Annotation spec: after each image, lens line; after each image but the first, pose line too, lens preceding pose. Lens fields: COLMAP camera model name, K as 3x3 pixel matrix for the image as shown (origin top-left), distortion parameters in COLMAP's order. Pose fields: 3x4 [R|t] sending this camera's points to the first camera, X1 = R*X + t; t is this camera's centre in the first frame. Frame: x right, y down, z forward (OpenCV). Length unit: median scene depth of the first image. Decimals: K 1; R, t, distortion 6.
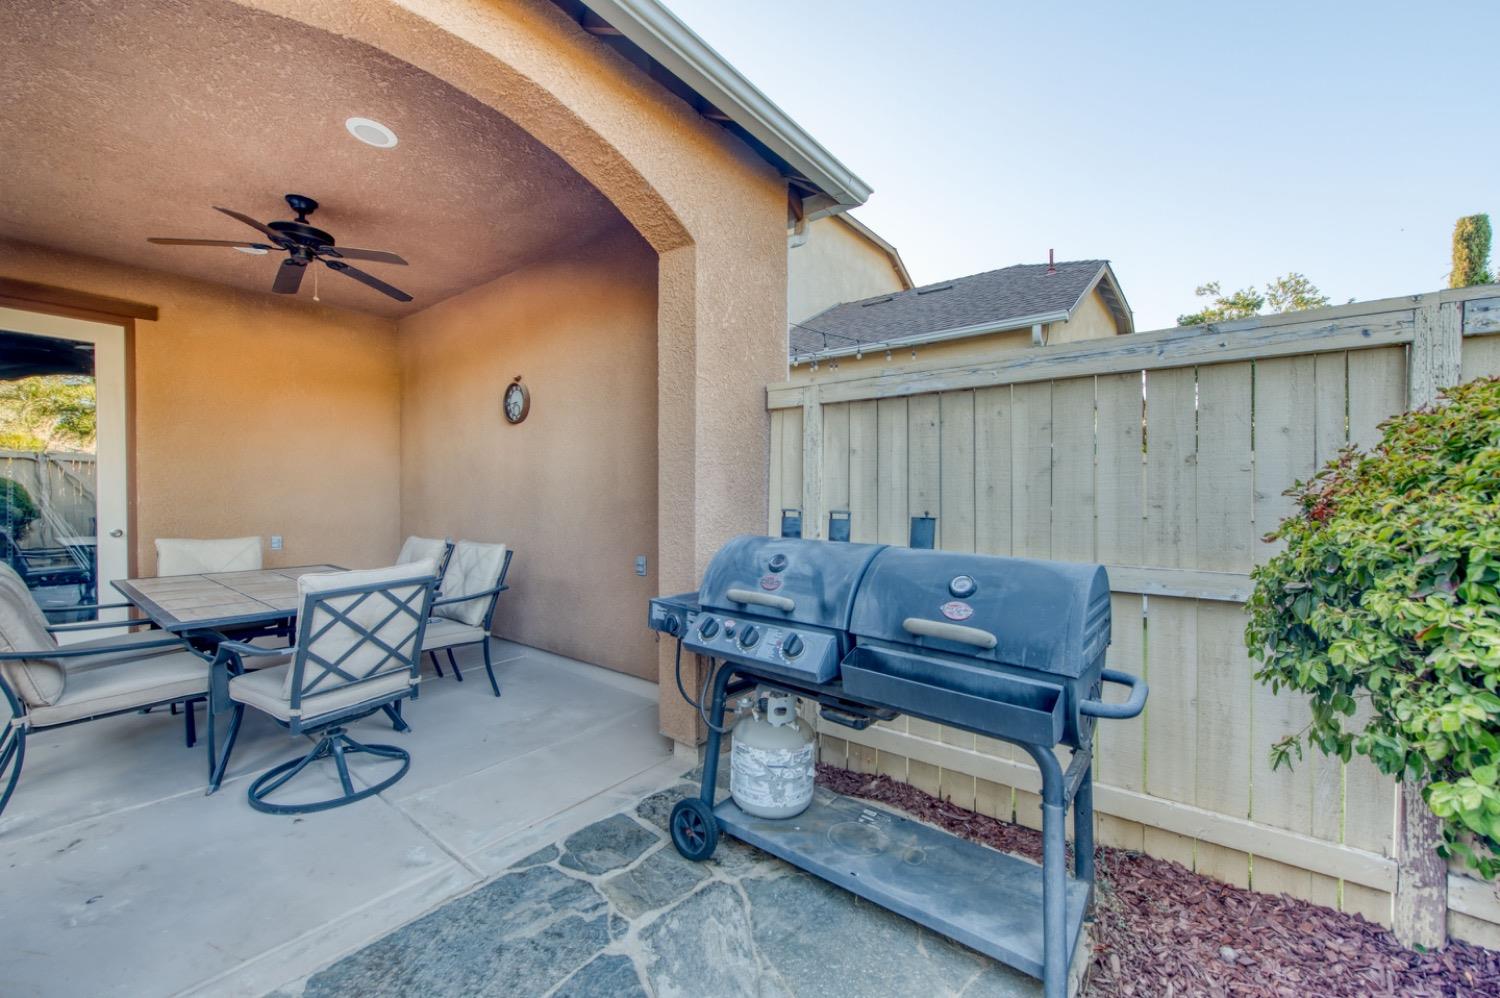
lens RADIAL K [[586.5, 0, 752.6], [0, 586.5, 505.0], [0, 0, 1]] dist [0.005881, -0.000735]
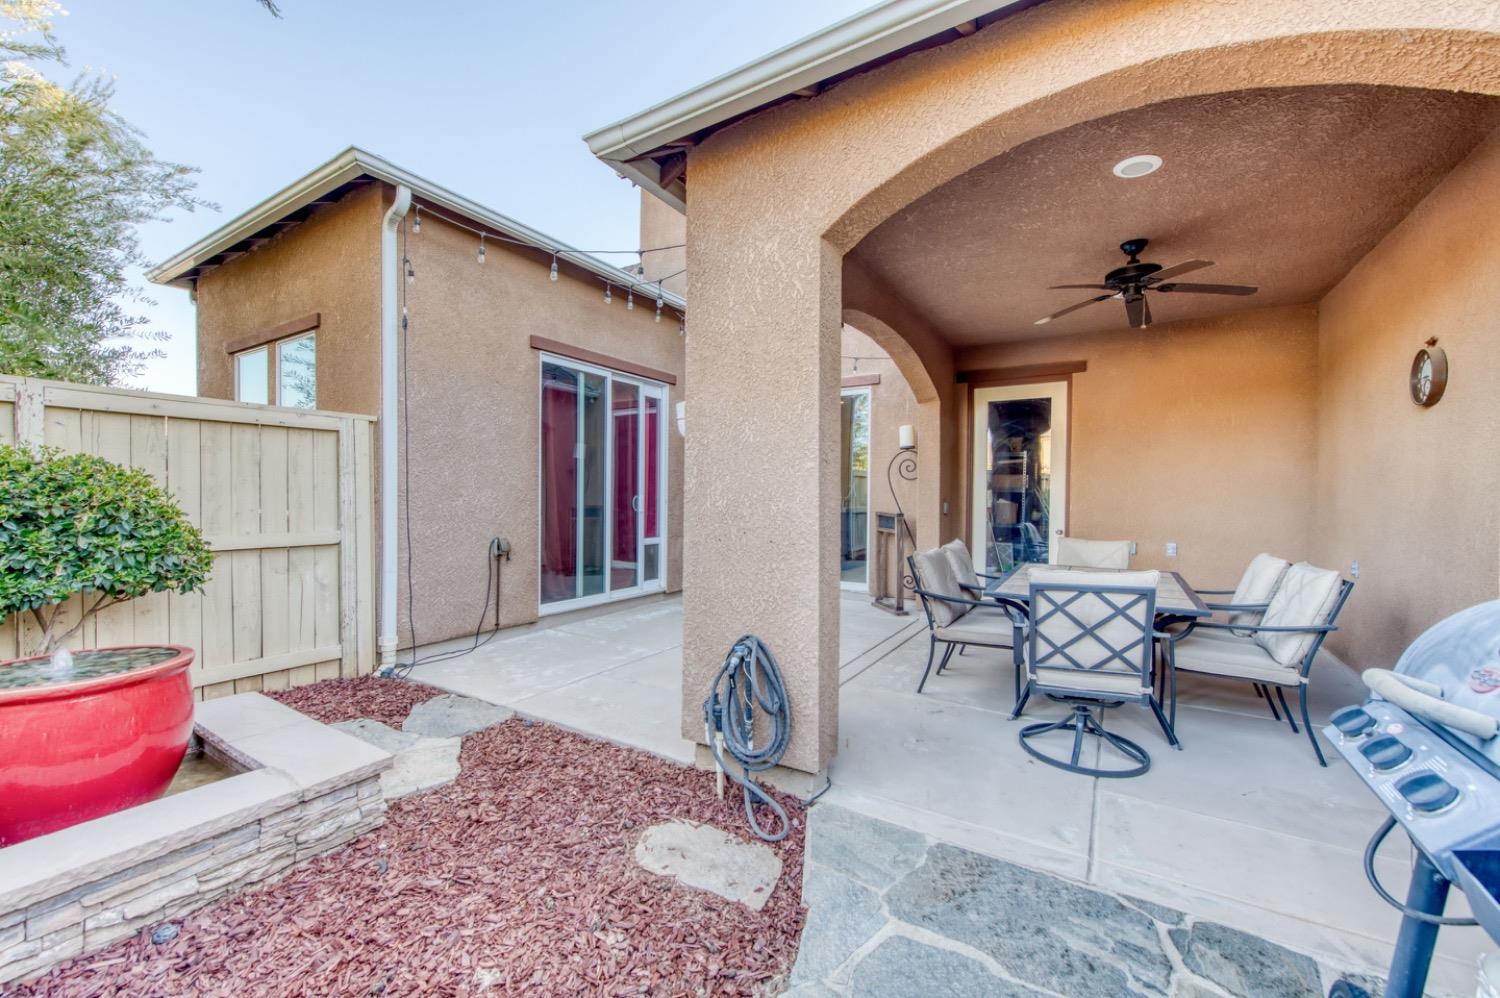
lens RADIAL K [[586.5, 0, 752.6], [0, 586.5, 505.0], [0, 0, 1]] dist [0.005881, -0.000735]
pose [[0.122431, 0.009124, -0.992435, 0.367466], [-0.025486, 0.999657, 0.006046, -0.008652], [0.992150, 0.024553, 0.122622, 0.213683]]
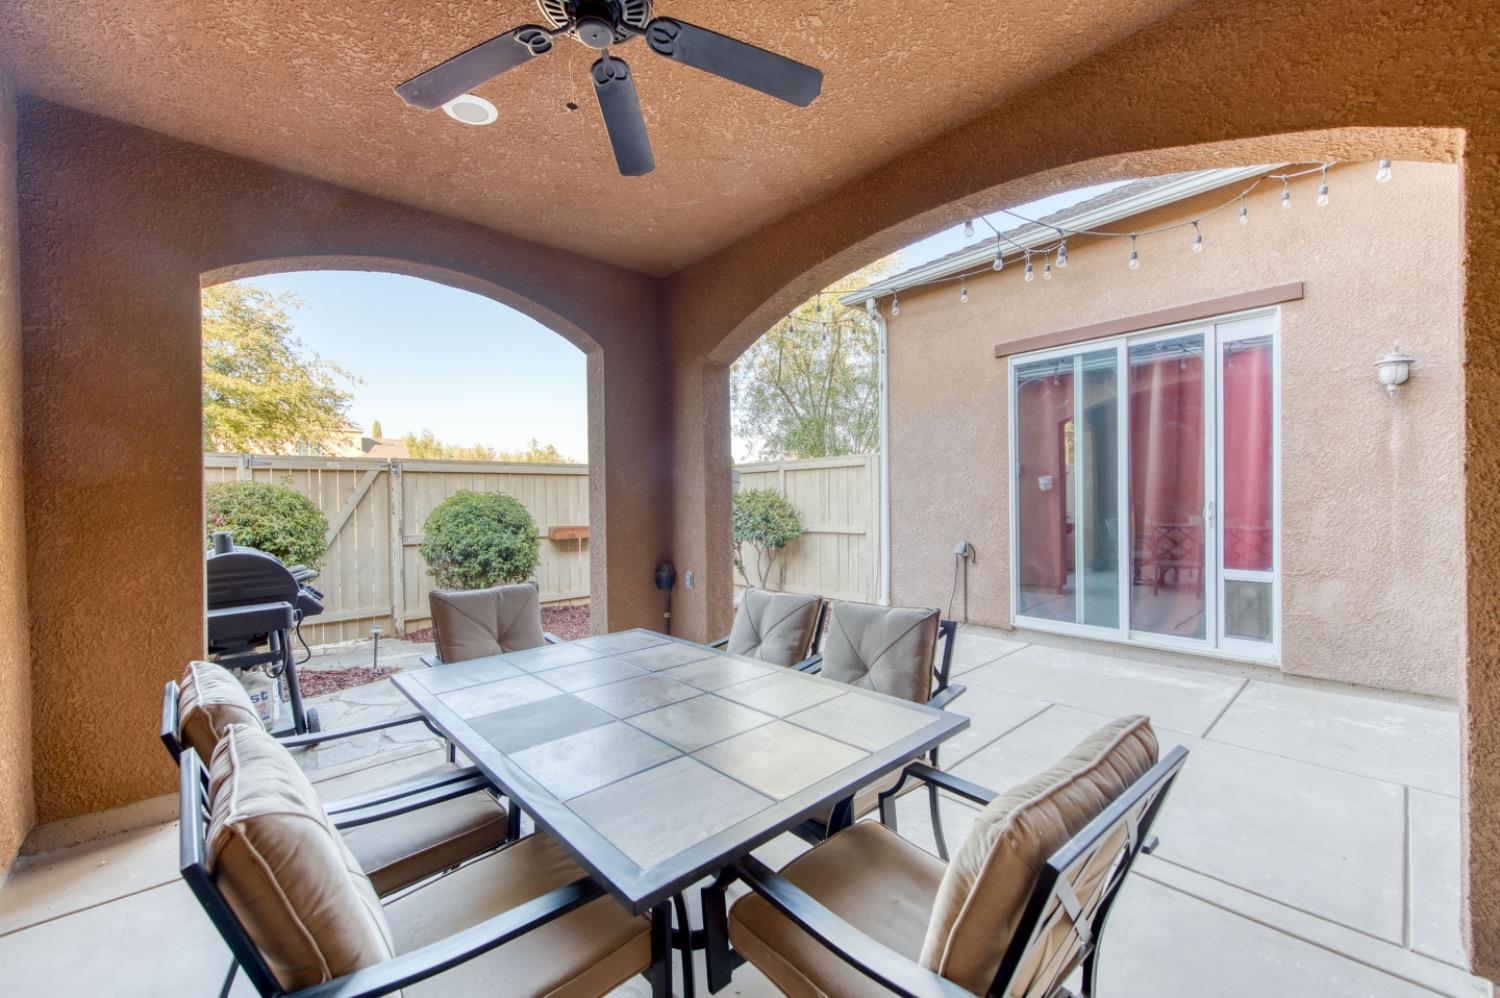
lens RADIAL K [[586.5, 0, 752.6], [0, 586.5, 505.0], [0, 0, 1]] dist [0.005881, -0.000735]
pose [[-0.987686, 0.005428, 0.156355, -1.304620], [0.010168, 0.999512, 0.029533, -0.077274], [-0.156118, 0.030759, -0.987259, 1.973212]]
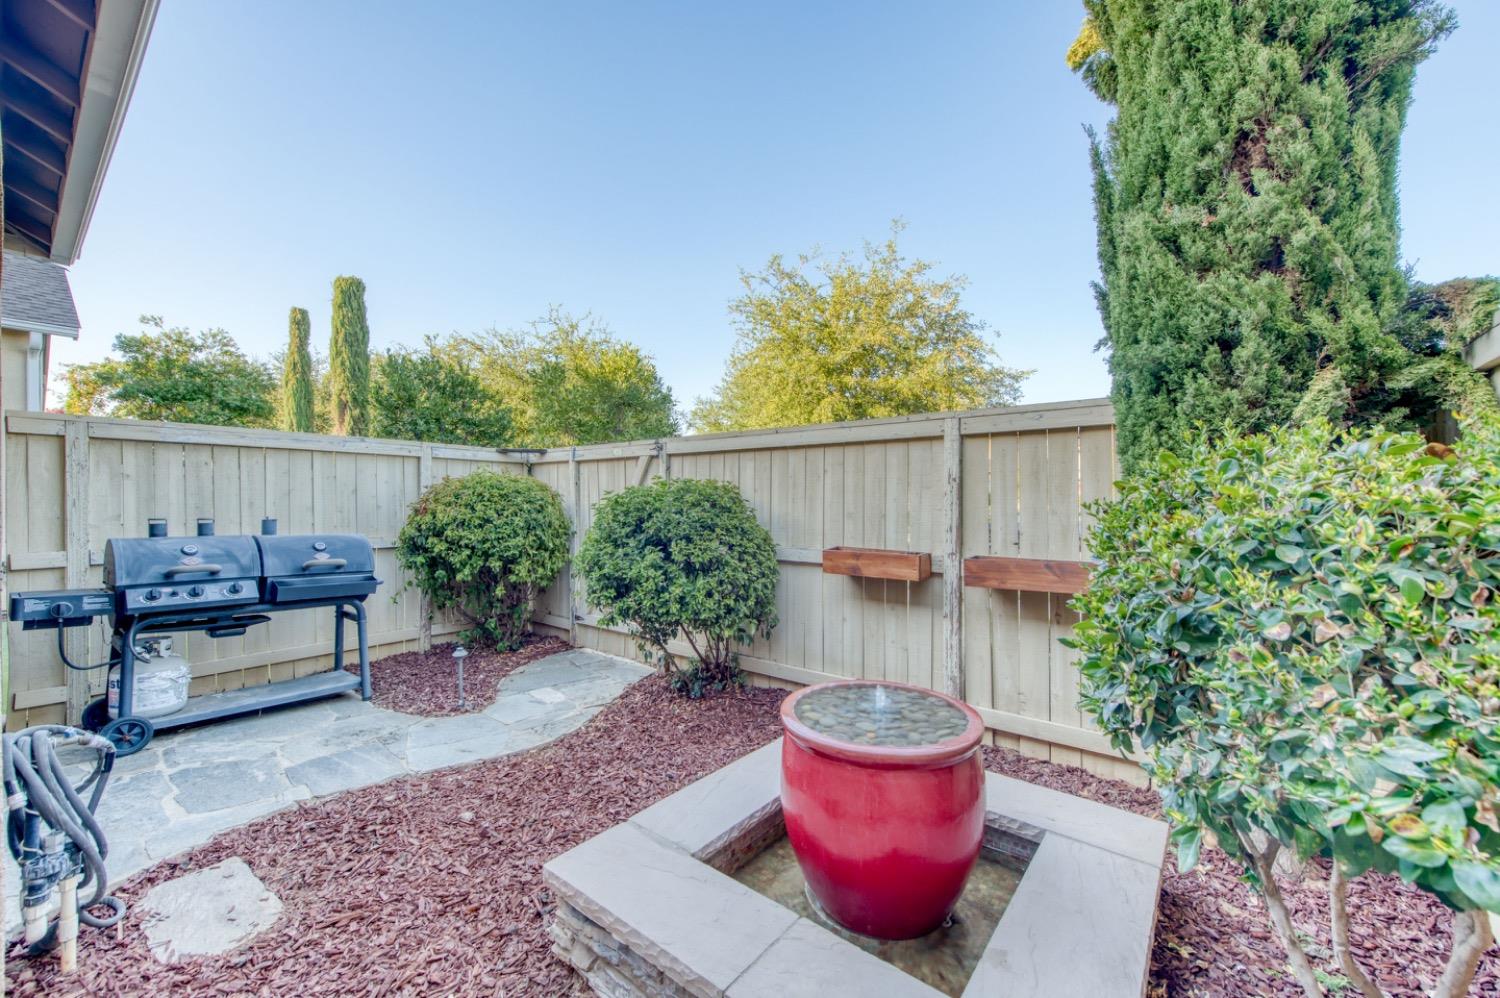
lens RADIAL K [[586.5, 0, 752.6], [0, 586.5, 505.0], [0, 0, 1]] dist [0.005881, -0.000735]
pose [[-0.010195, -0.008553, 0.999911, -1.339165], [0.015893, 0.999836, 0.008714, -0.015168], [-0.999822, 0.015980, -0.010058, -0.479980]]
